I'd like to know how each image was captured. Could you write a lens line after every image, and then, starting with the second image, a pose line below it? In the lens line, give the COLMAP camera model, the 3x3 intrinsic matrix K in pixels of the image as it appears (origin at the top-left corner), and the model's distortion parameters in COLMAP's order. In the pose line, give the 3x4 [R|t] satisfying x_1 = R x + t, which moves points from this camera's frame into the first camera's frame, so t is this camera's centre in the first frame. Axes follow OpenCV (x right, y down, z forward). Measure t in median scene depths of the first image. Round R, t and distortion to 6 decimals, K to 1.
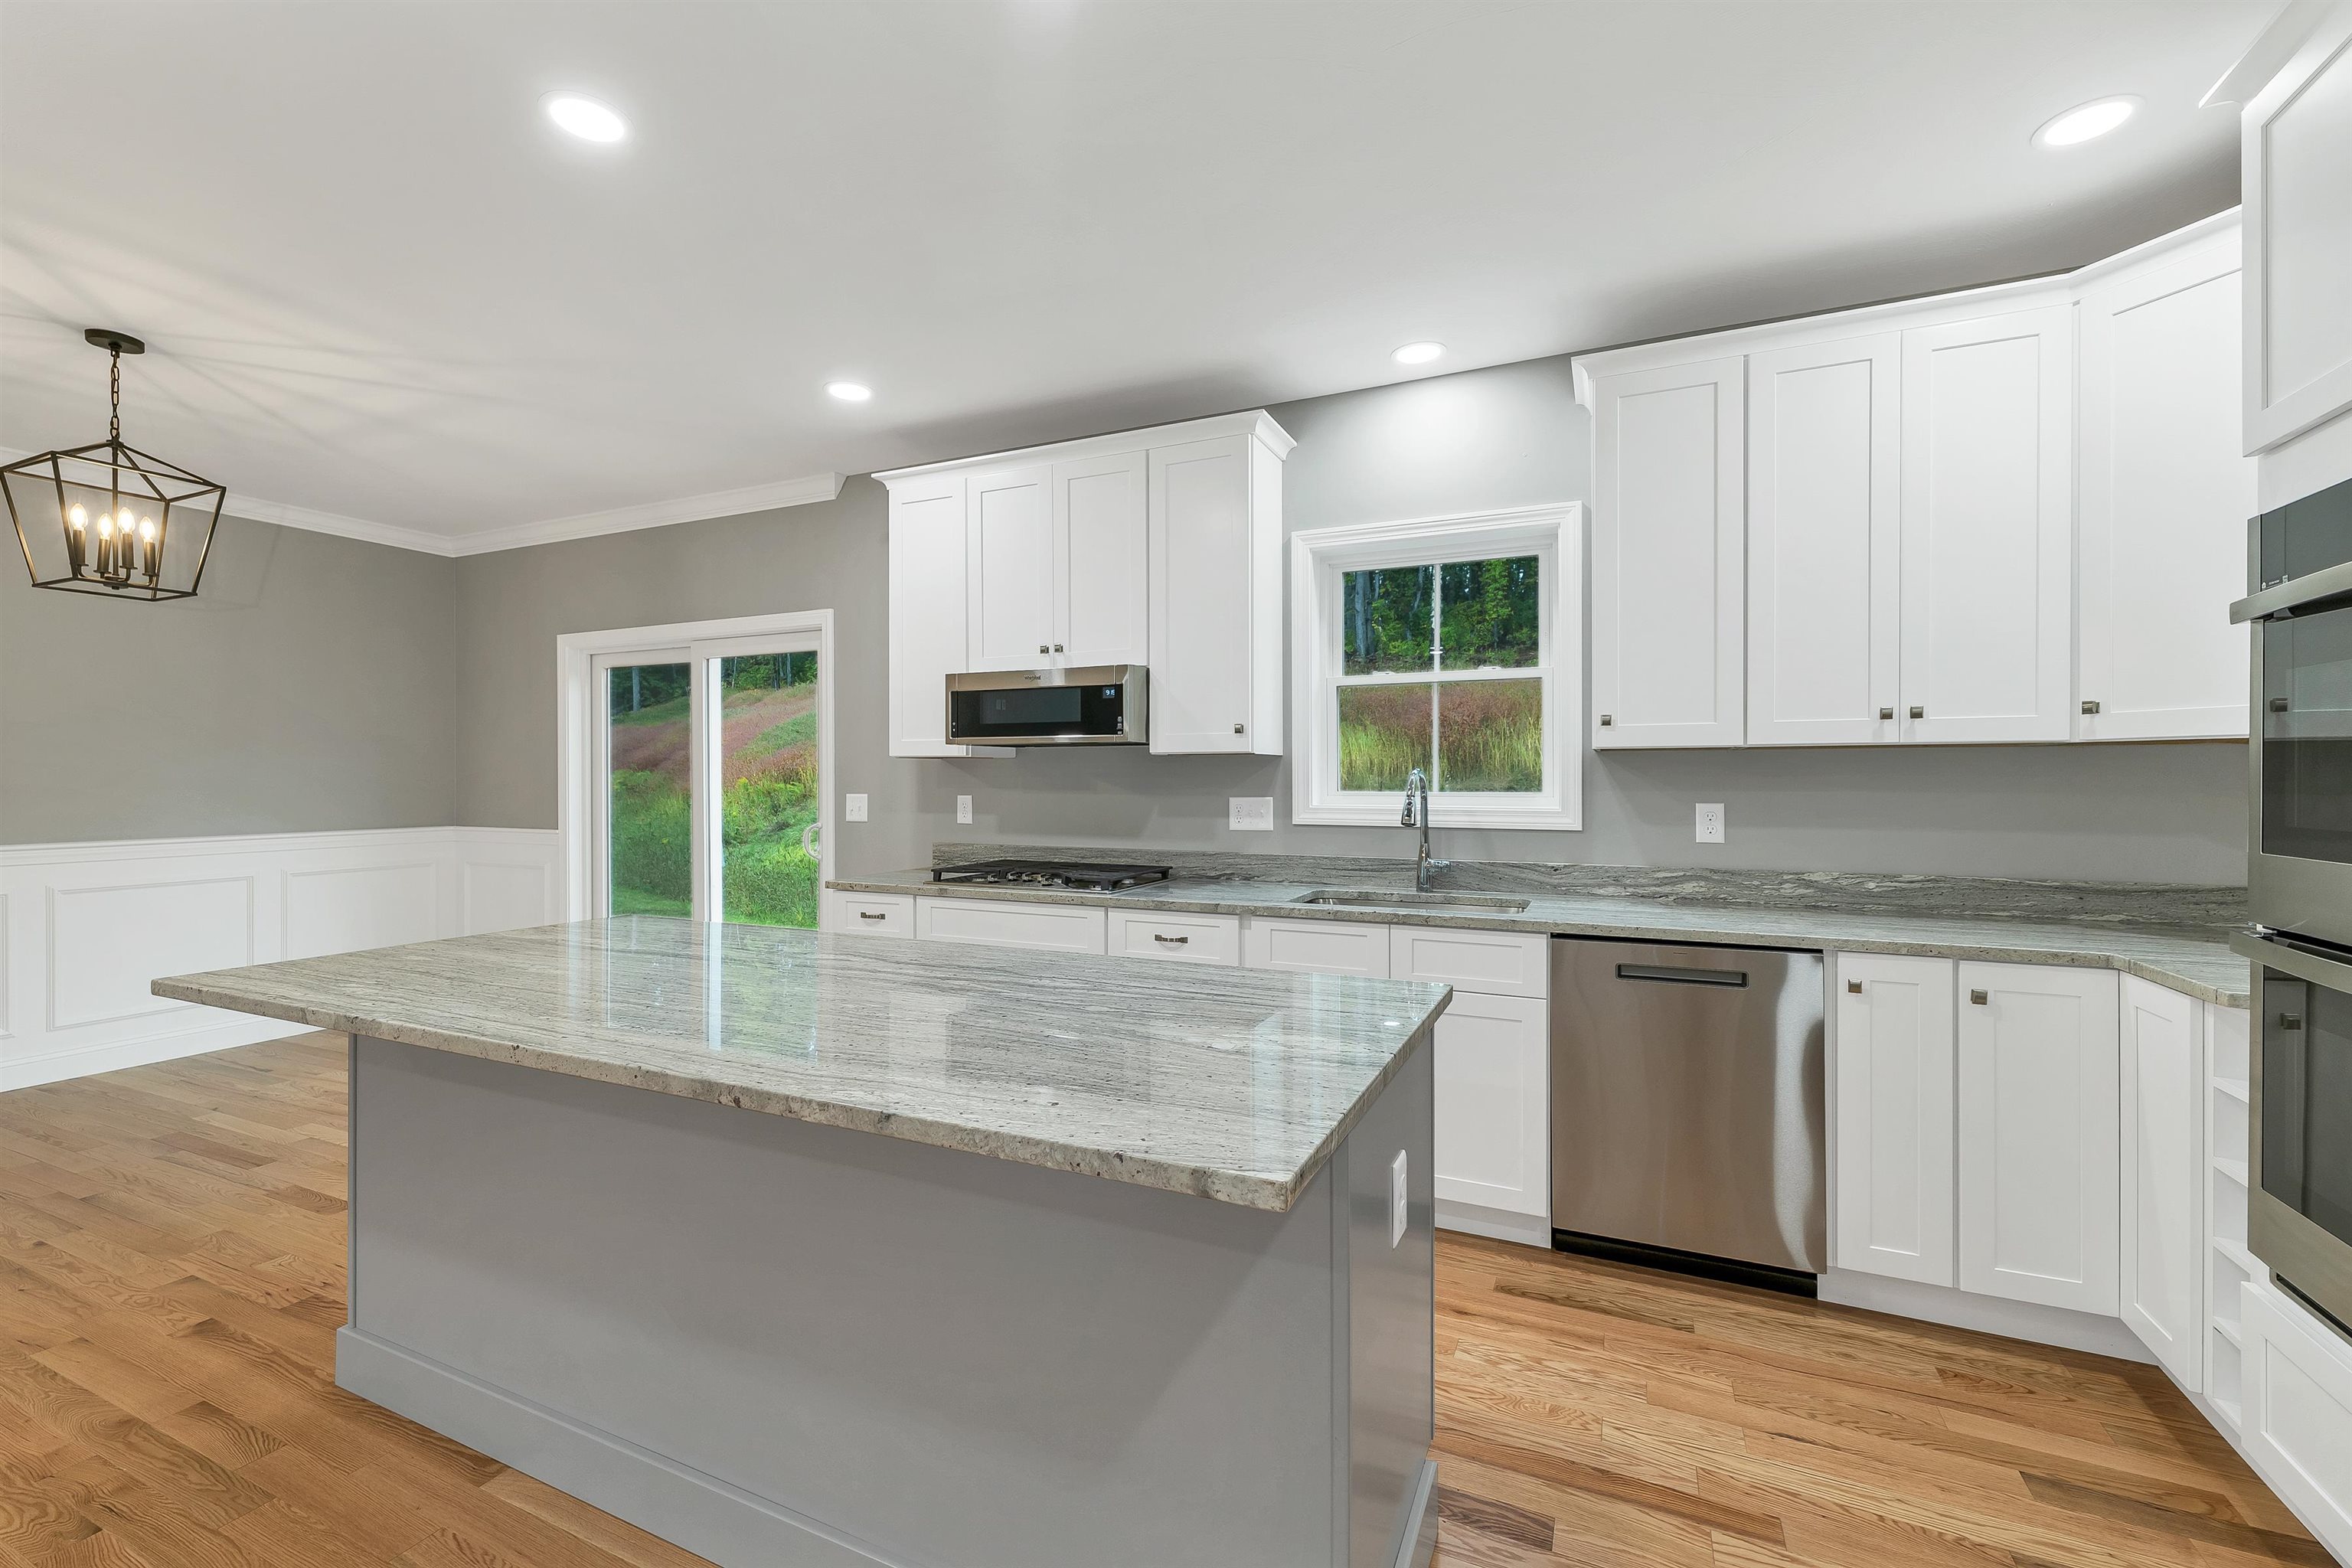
lens RADIAL K [[991.5, 0, 1165.1], [0, 991.5, 780.6], [0, 0, 1]] dist [0.002338, 0.000486]
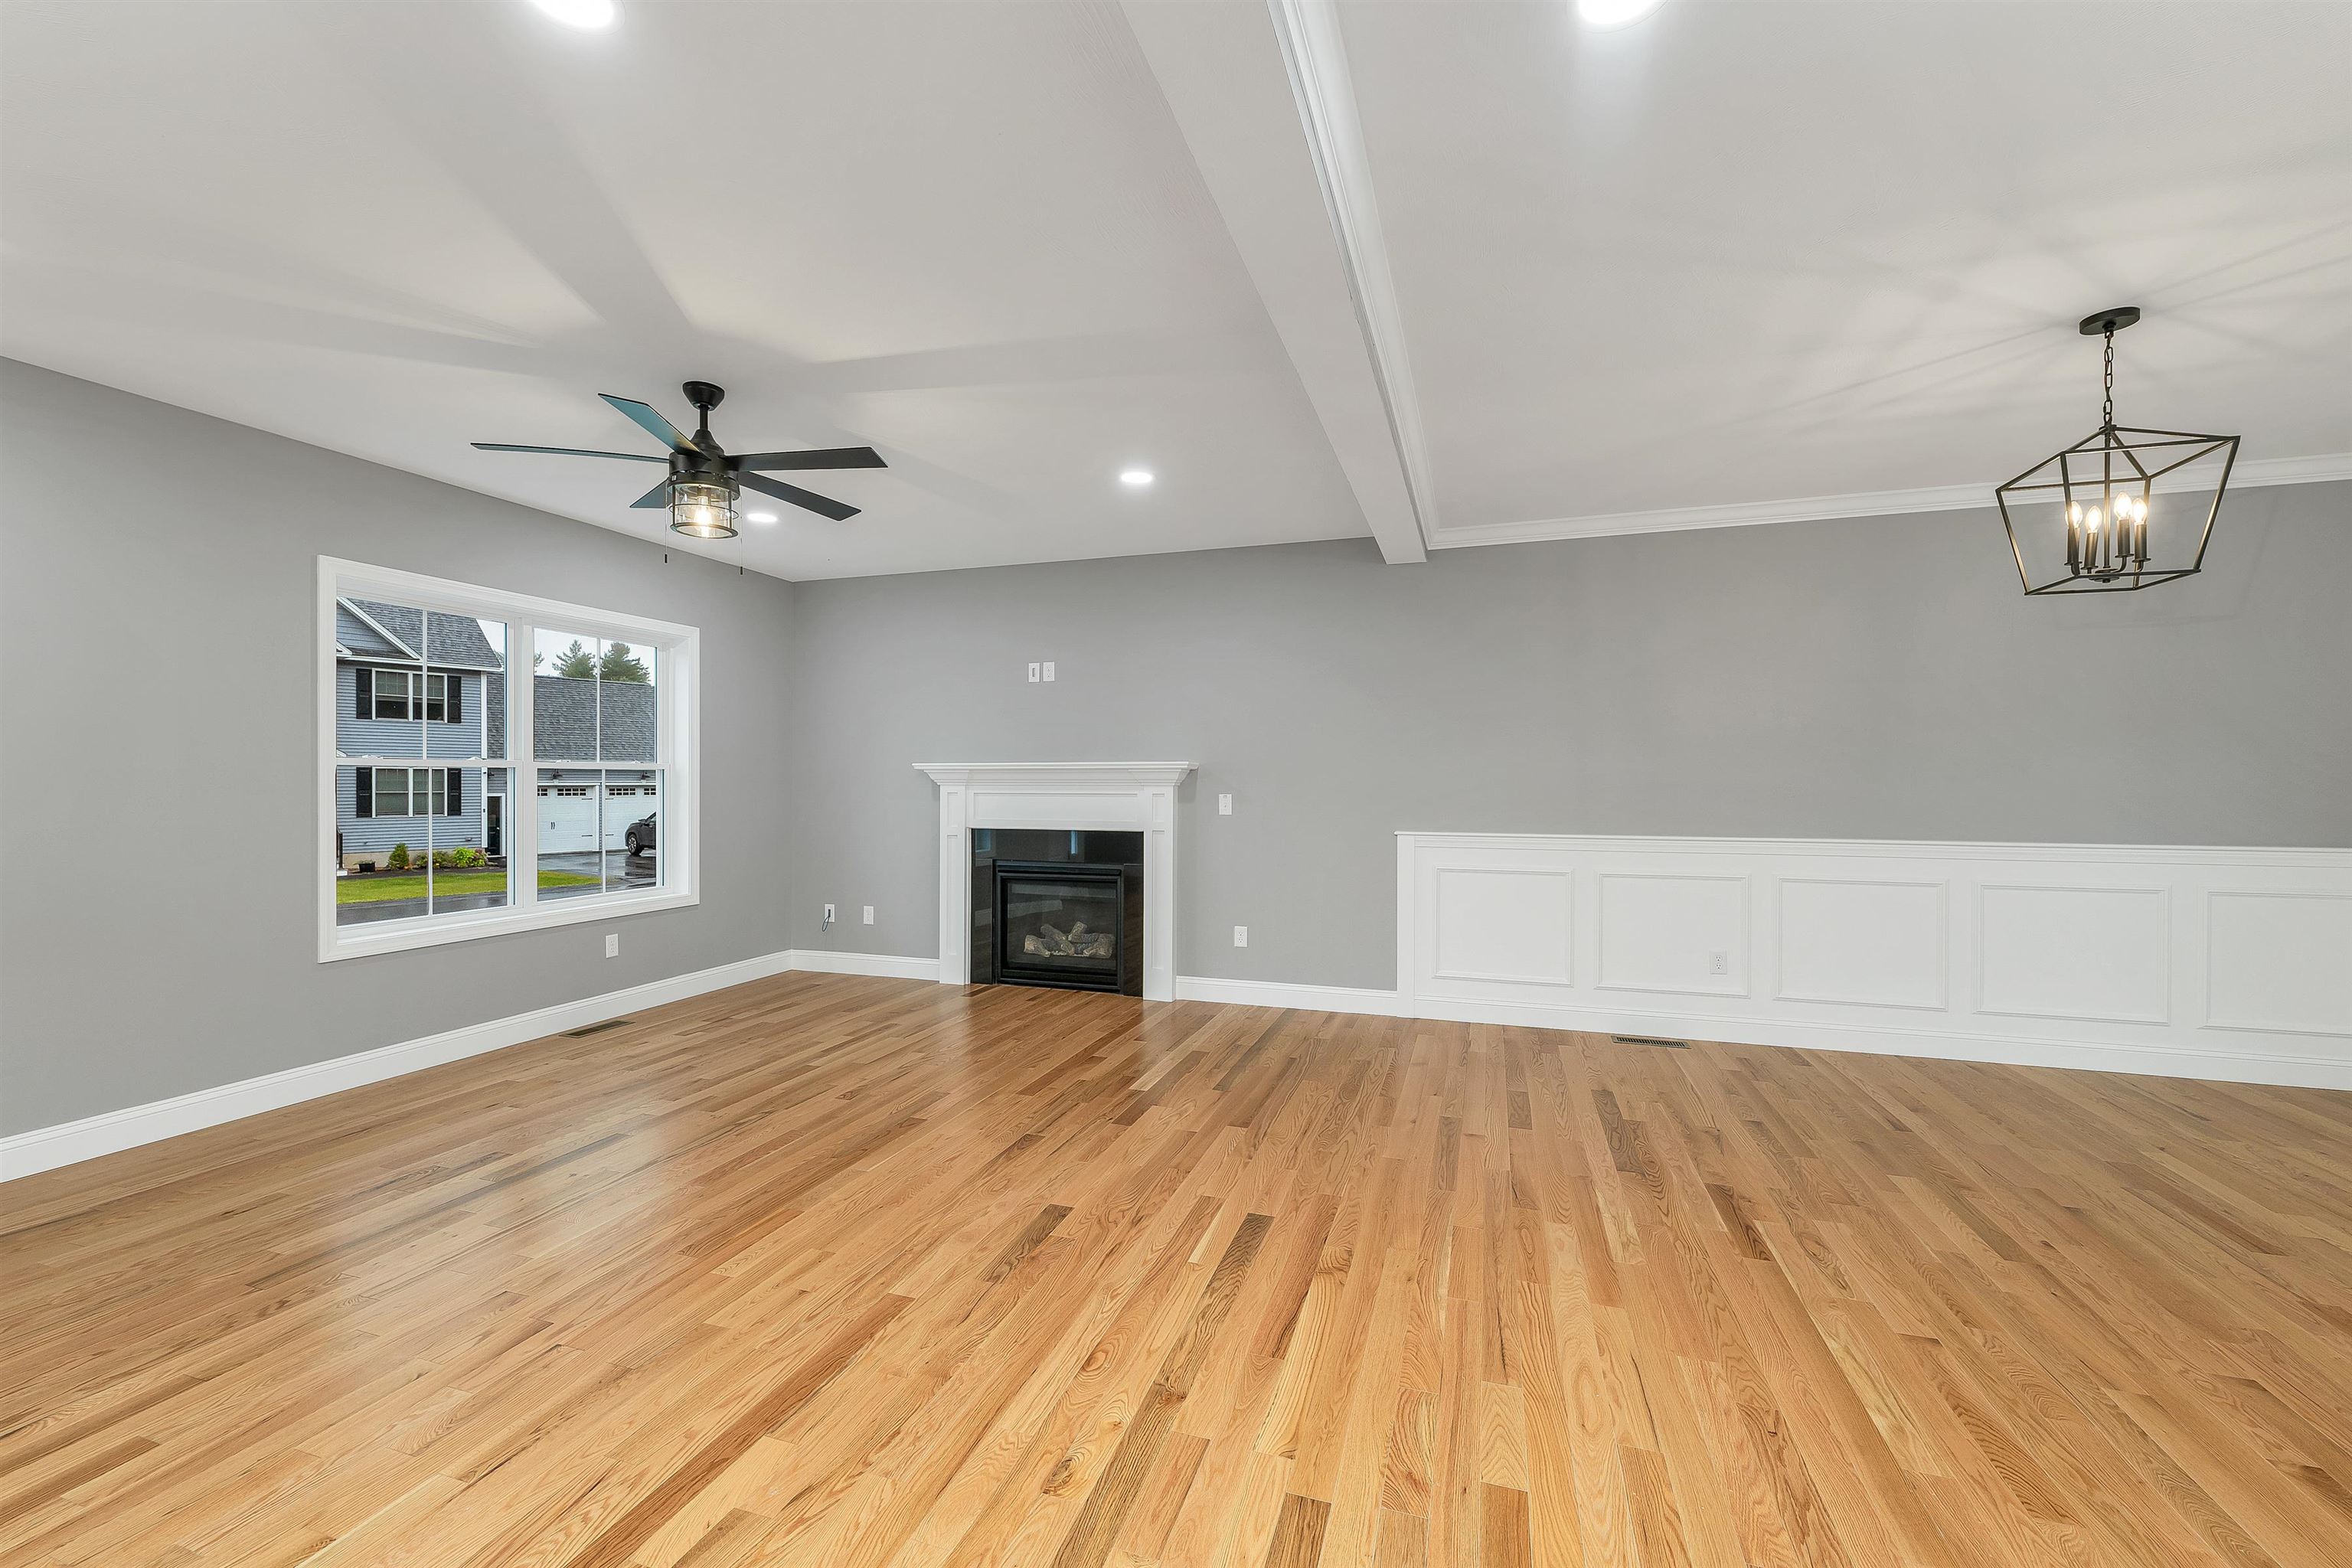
lens RADIAL K [[965.6, 0, 1166.4], [0, 965.6, 784.3], [0, 0, 1]] dist [0.001415, 0.000035]
pose [[0.111599, 0.005372, -0.993739, -0.208632], [-0.005426, 0.999974, 0.004796, 0.001161], [0.993738, 0.004857, 0.111626, 0.004817]]
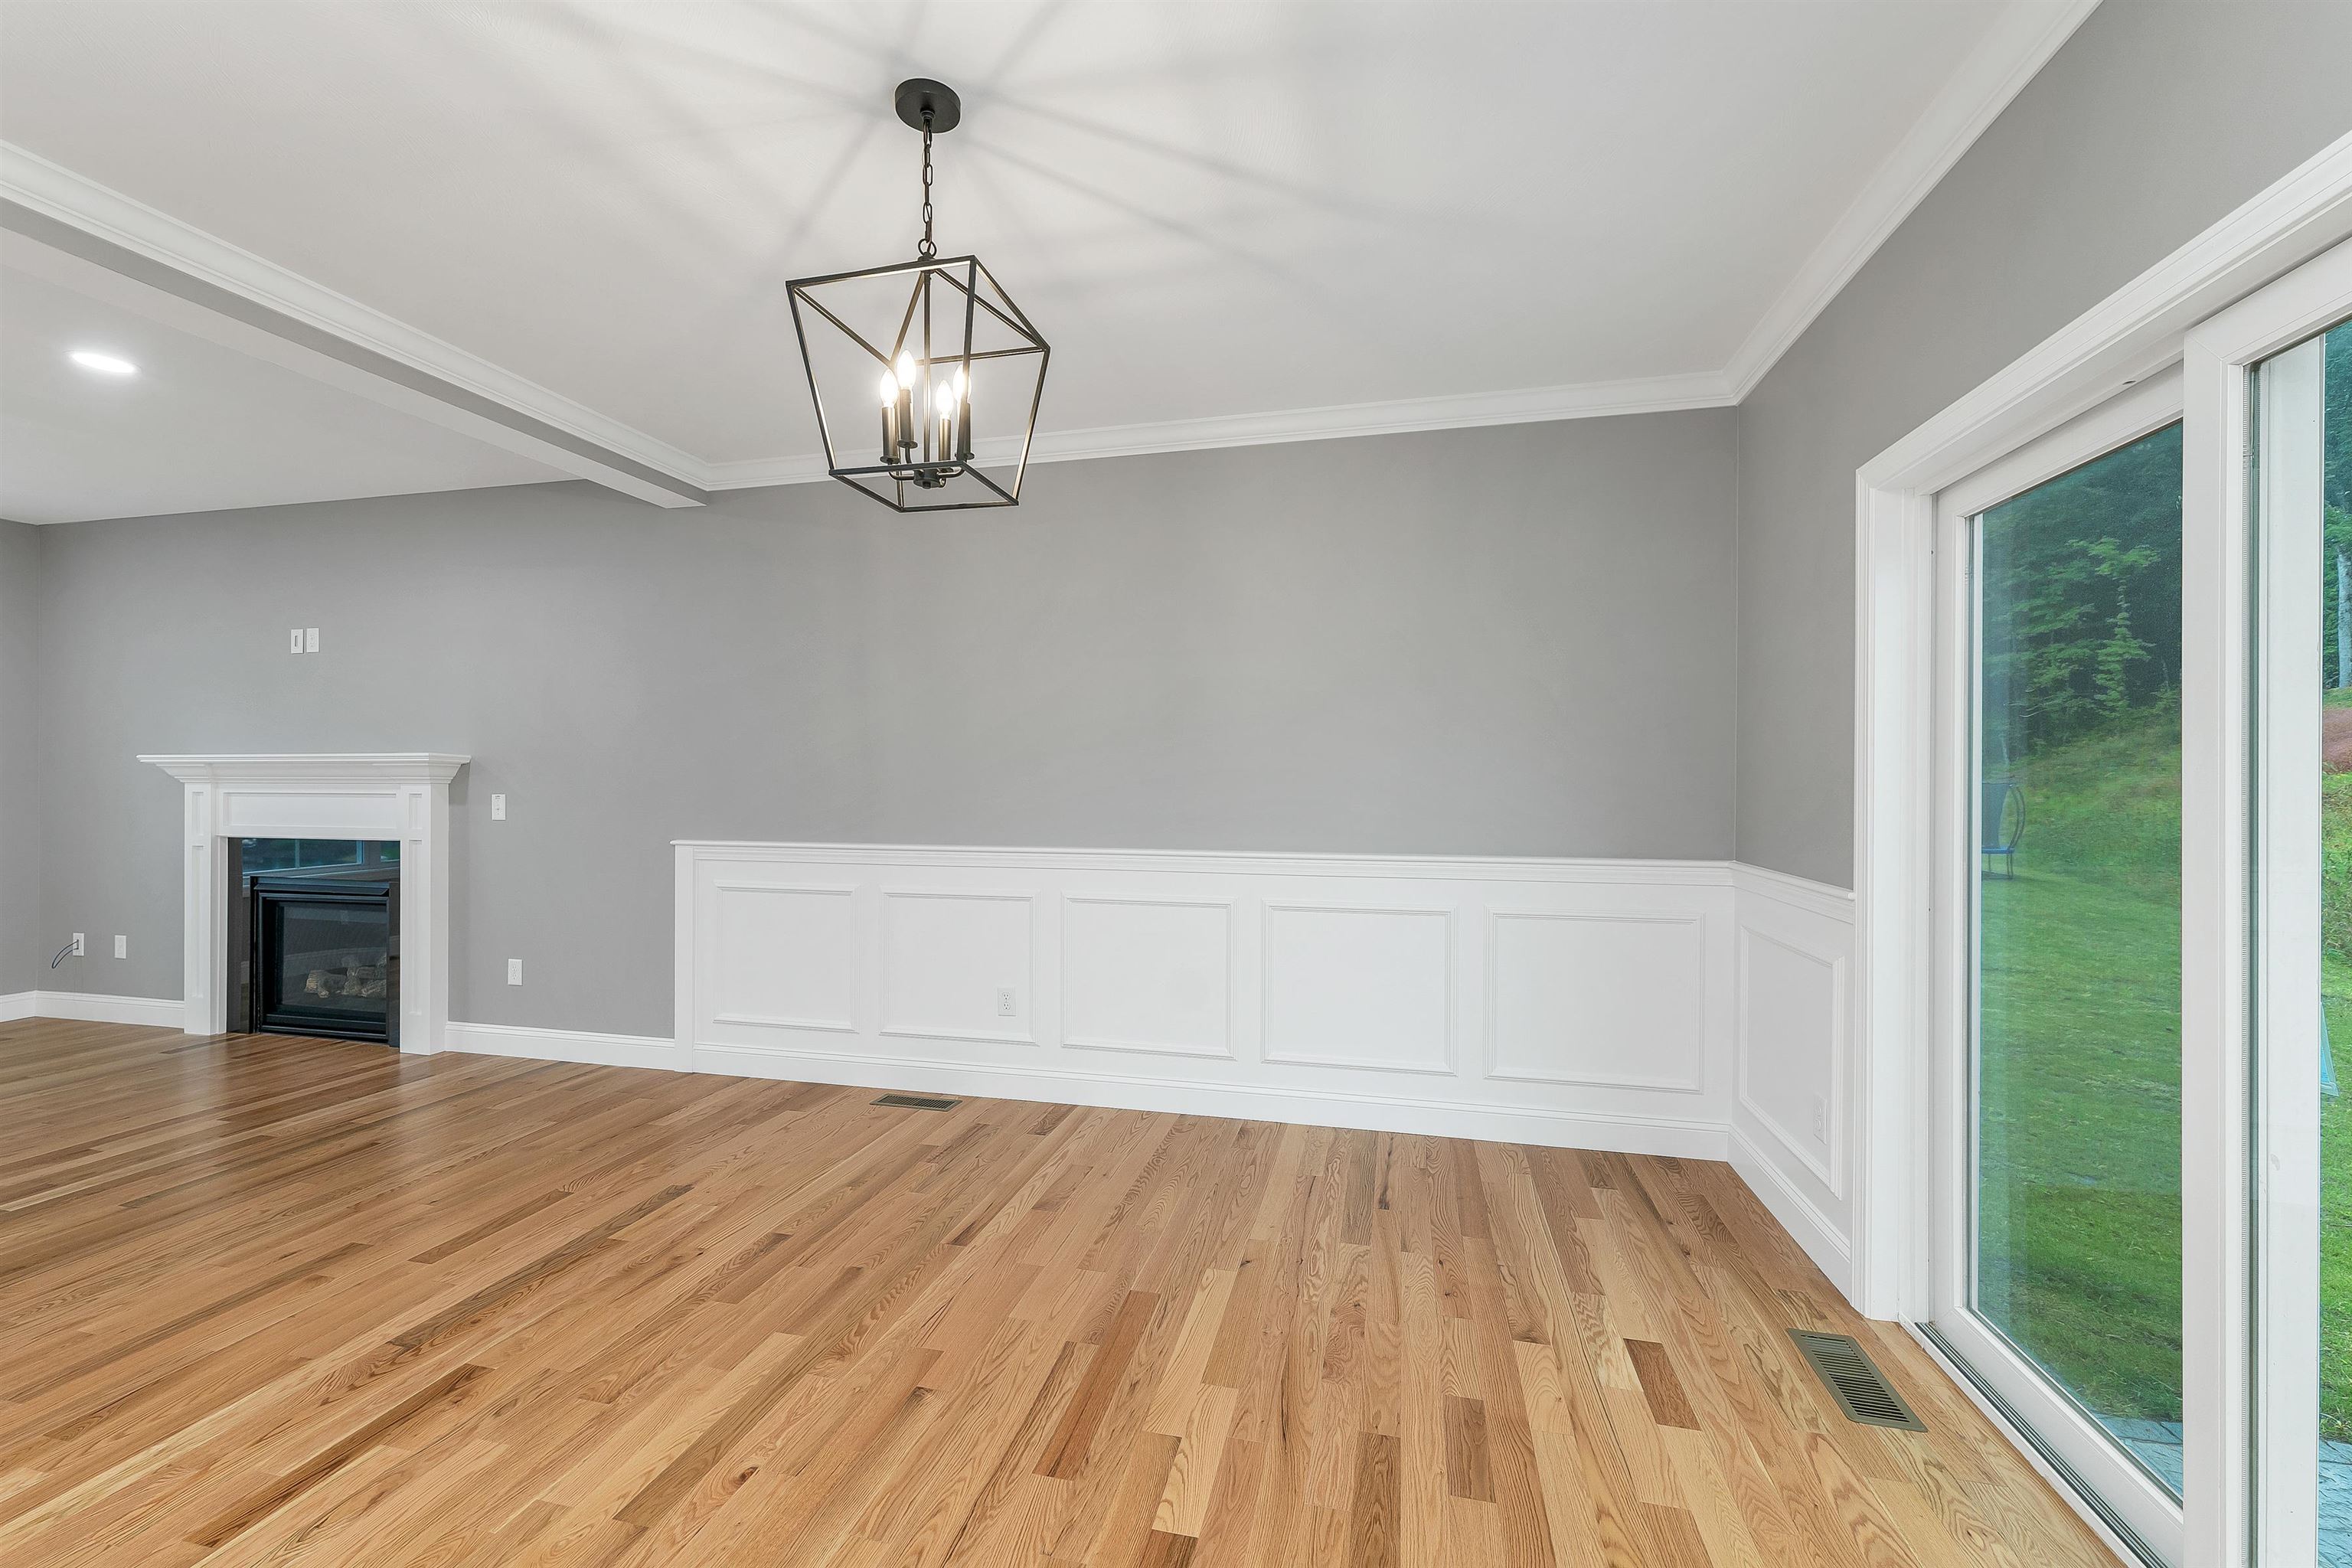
lens RADIAL K [[972.9, 0, 1168.2], [0, 972.9, 784.9], [0, 0, 1]] dist [0.000642, 0.000009]
pose [[0.196314, 0.007604, -0.980512, -0.350295], [-0.006124, 0.999960, 0.006529, -0.001434], [0.980522, 0.004723, 0.196353, 0.910115]]
